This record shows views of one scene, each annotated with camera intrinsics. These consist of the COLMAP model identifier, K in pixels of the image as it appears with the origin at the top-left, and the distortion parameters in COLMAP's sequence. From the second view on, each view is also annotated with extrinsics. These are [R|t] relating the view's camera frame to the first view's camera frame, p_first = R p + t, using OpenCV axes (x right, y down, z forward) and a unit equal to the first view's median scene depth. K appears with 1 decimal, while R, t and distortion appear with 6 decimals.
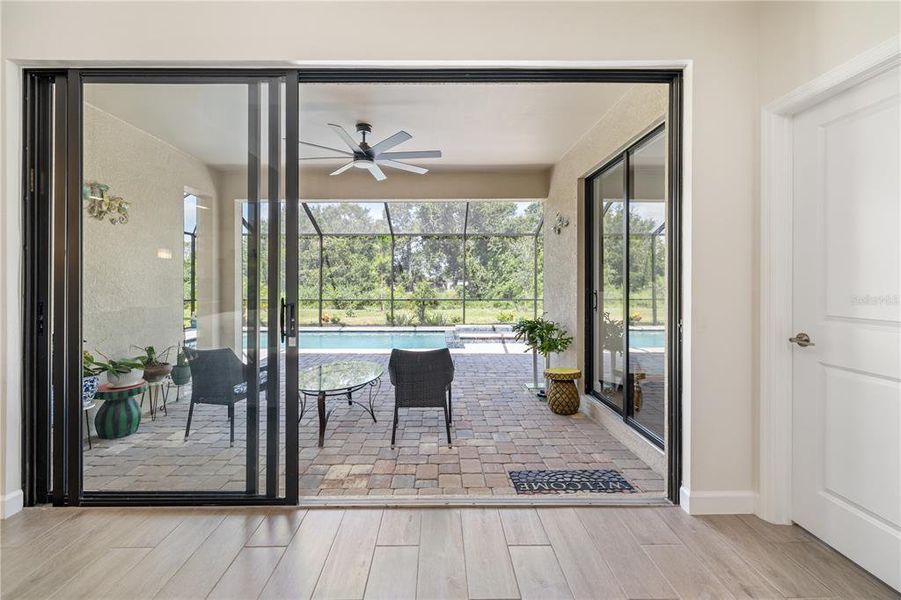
lens RADIAL K [[537.4, 0, 449.5], [0, 537.4, 277.6], [0, 0, 1]] dist [0.000800, 0.000237]
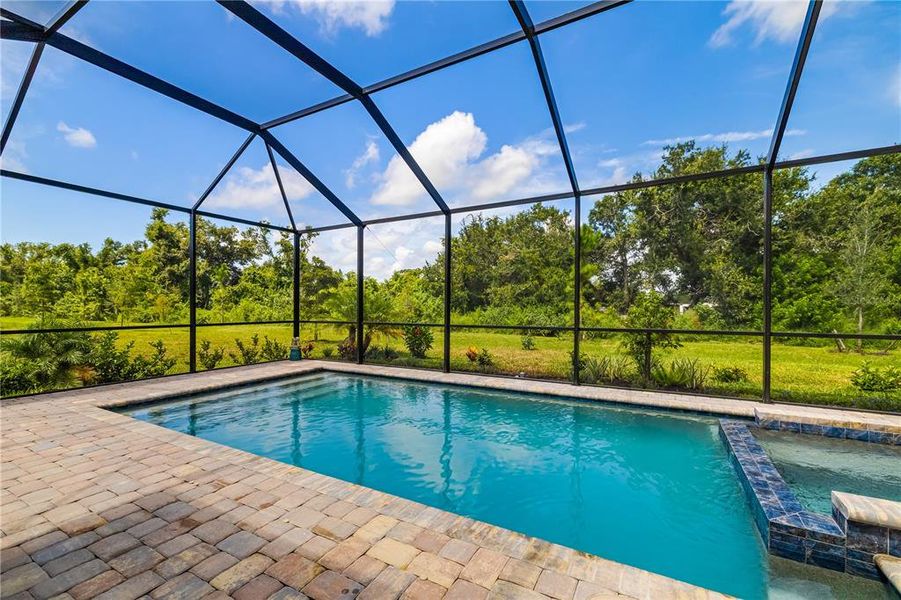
lens RADIAL K [[383.0, 0, 450.5], [0, 383.0, 300.0], [0, 0, 1]] dist [-0.000290, -0.000037]
pose [[0.870210, -0.009349, -0.492592, -0.022881], [0.002125, 0.999882, -0.015223, 0.014113], [0.492676, 0.012200, 0.870127, 0.428655]]
